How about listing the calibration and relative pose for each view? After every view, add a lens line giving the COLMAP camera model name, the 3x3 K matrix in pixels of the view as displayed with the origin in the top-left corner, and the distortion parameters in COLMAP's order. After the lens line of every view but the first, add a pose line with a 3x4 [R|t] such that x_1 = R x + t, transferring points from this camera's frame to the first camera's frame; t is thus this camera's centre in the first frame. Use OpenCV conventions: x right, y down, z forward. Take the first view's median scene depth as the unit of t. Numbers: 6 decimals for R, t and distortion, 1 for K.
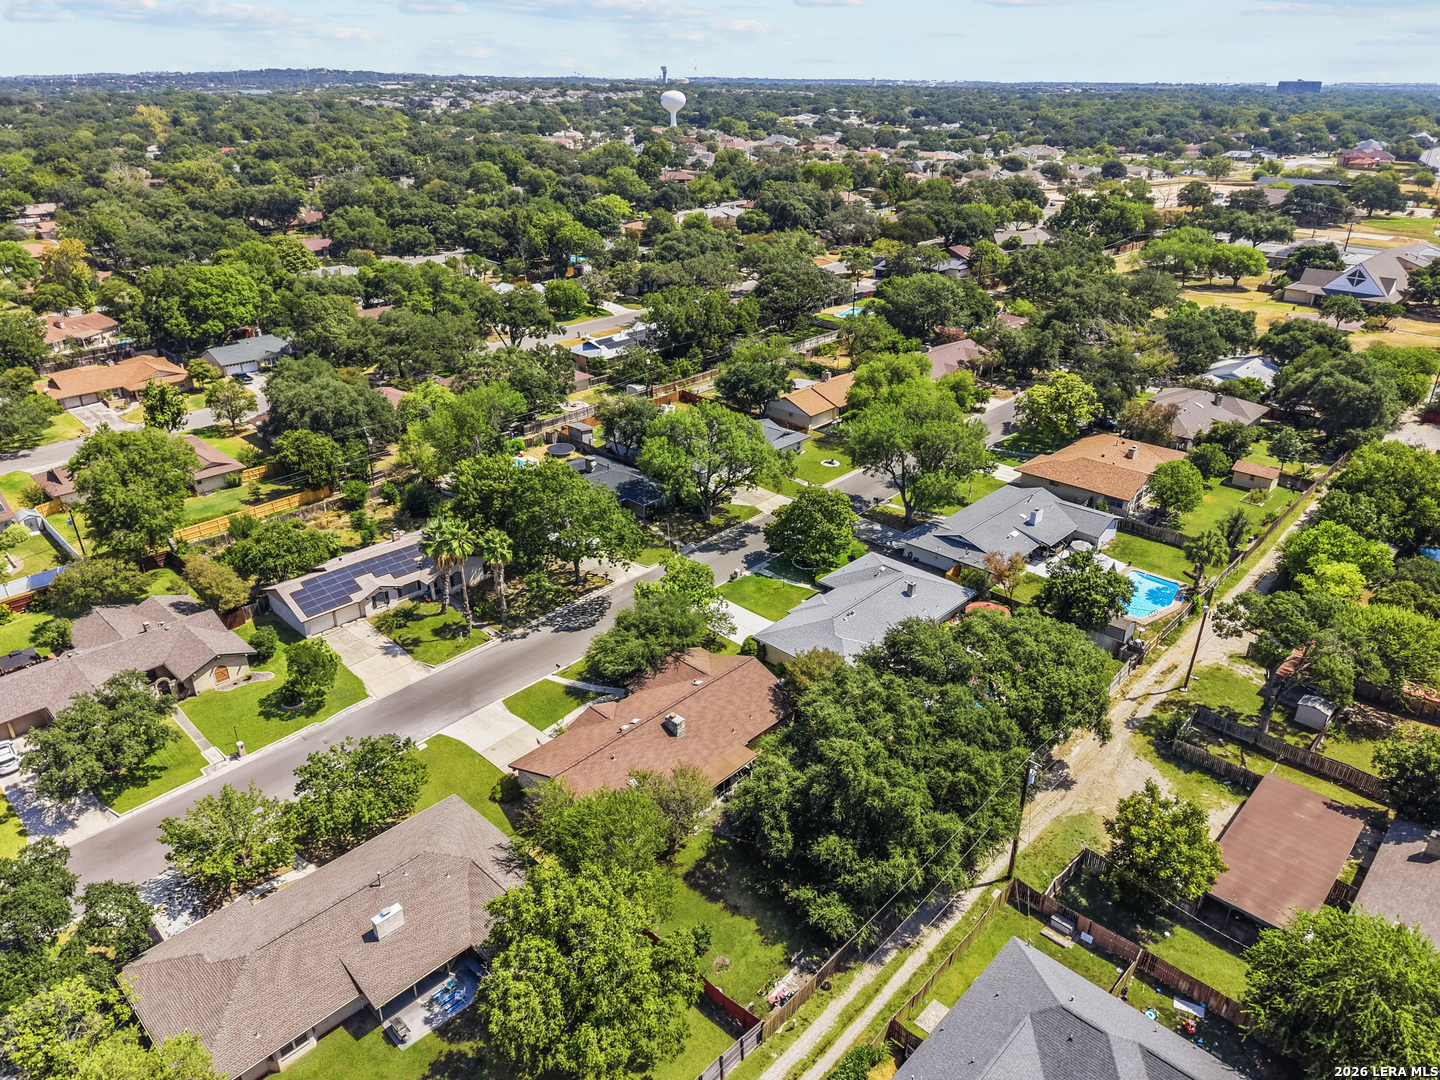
lens RADIAL K [[945.8, 0, 716.1], [0, 945.8, 540.6], [0, 0, 1]] dist [-0.001002, -0.003123]
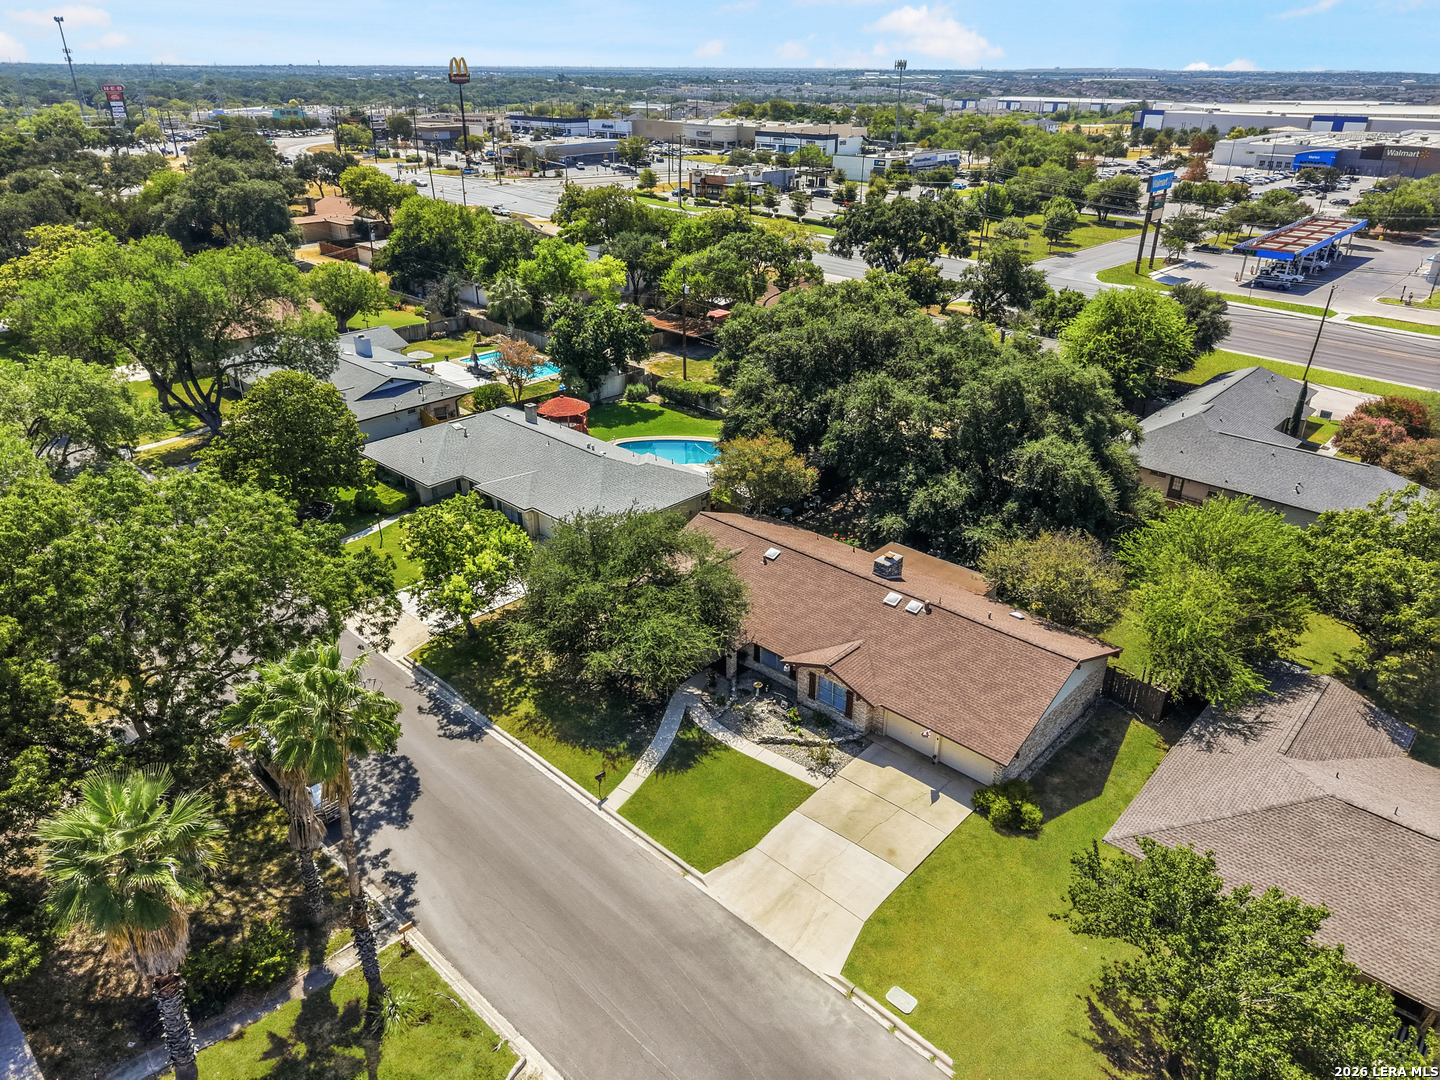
lens RADIAL K [[945.8, 0, 716.1], [0, 945.8, 540.6], [0, 0, 1]] dist [-0.001002, -0.003123]
pose [[-0.020404, -0.441734, 0.896914, -0.511993], [0.426042, 0.807731, 0.407503, -0.111745], [-0.904473, 0.390438, 0.171716, 0.827930]]
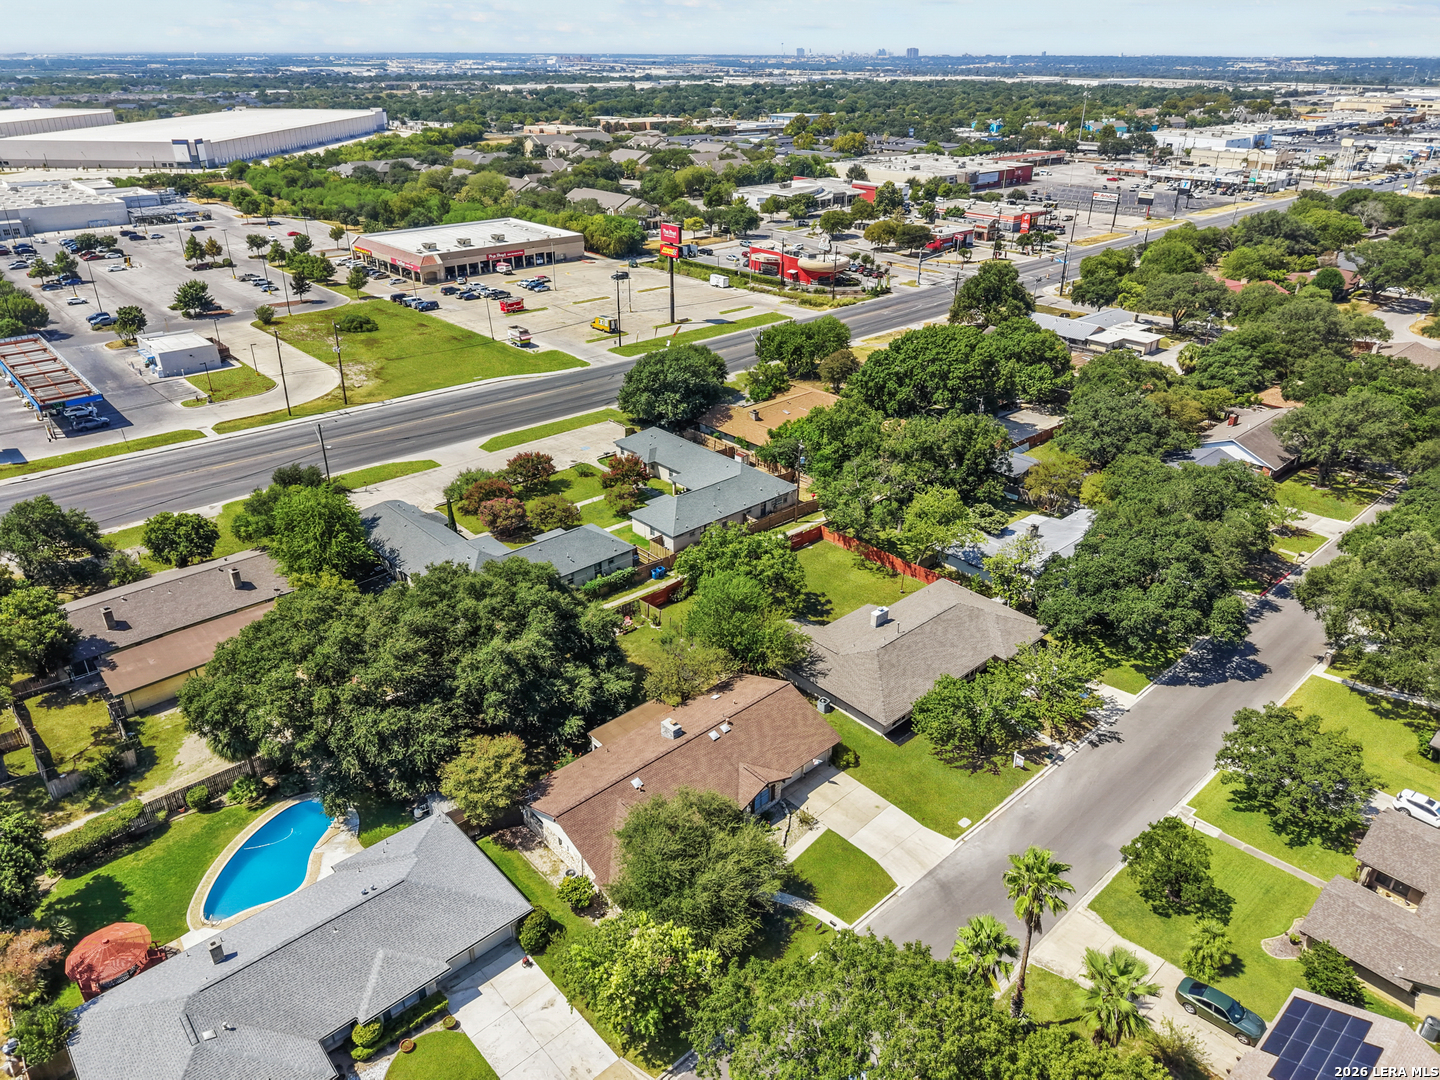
lens RADIAL K [[945.8, 0, 716.1], [0, 945.8, 540.6], [0, 0, 1]] dist [-0.001002, -0.003123]
pose [[-0.998080, -0.029064, 0.054703, -0.112637], [0.025843, 0.607197, 0.794131, -0.552564], [-0.056296, 0.794019, -0.605280, 1.184138]]
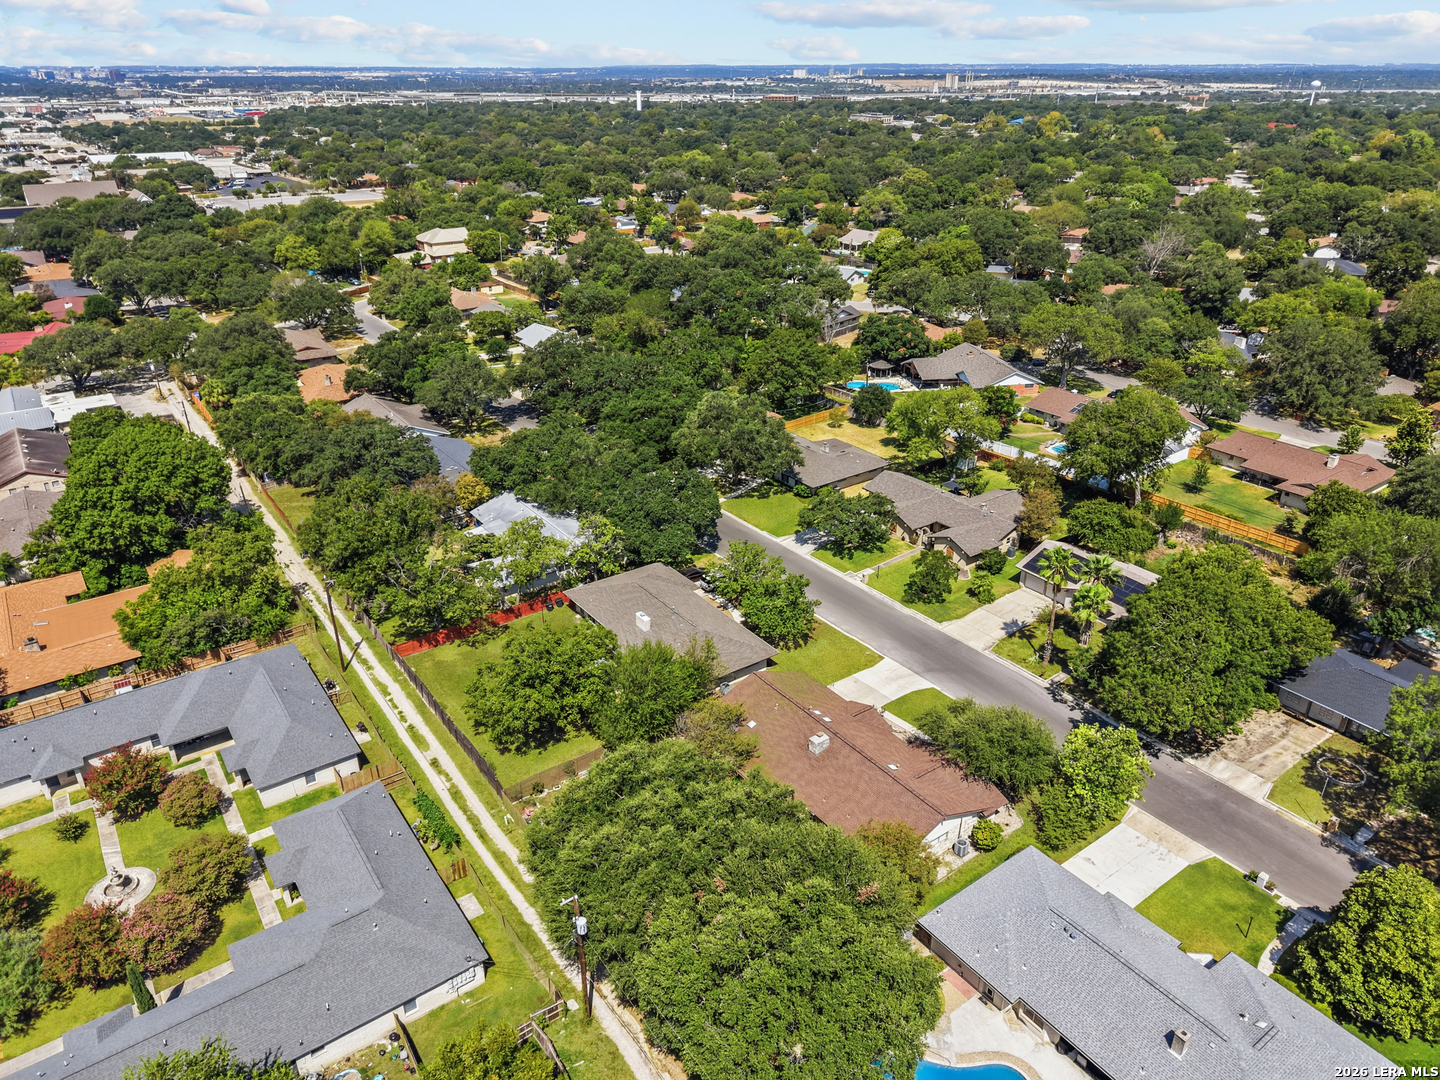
lens RADIAL K [[945.8, 0, 716.1], [0, 945.8, 540.6], [0, 0, 1]] dist [-0.001002, -0.003123]
pose [[-0.180790, 0.431280, -0.883919, 0.636156], [-0.425735, 0.775849, 0.465627, -0.322696], [0.886603, 0.460496, 0.043346, 0.639554]]
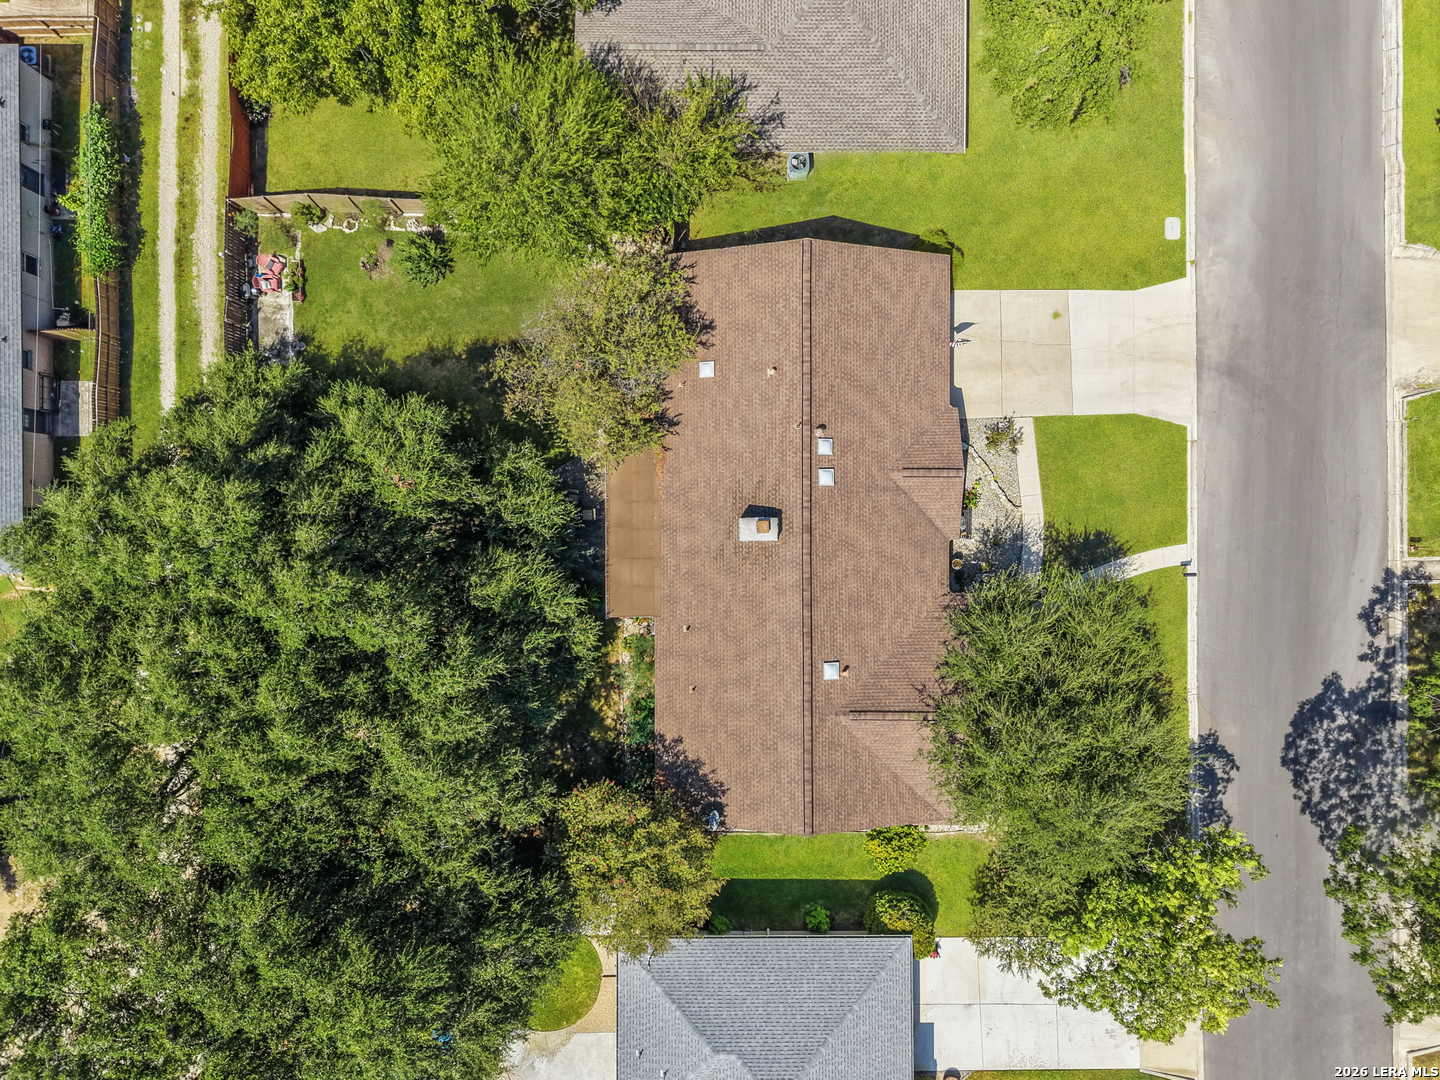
lens RADIAL K [[945.8, 0, 716.1], [0, 945.8, 540.6], [0, 0, 1]] dist [-0.001002, -0.003123]
pose [[-0.718415, 0.695600, 0.004566, -0.022858], [-0.304575, -0.320453, 0.896964, -0.186639], [0.625391, 0.643002, 0.442081, 0.655233]]
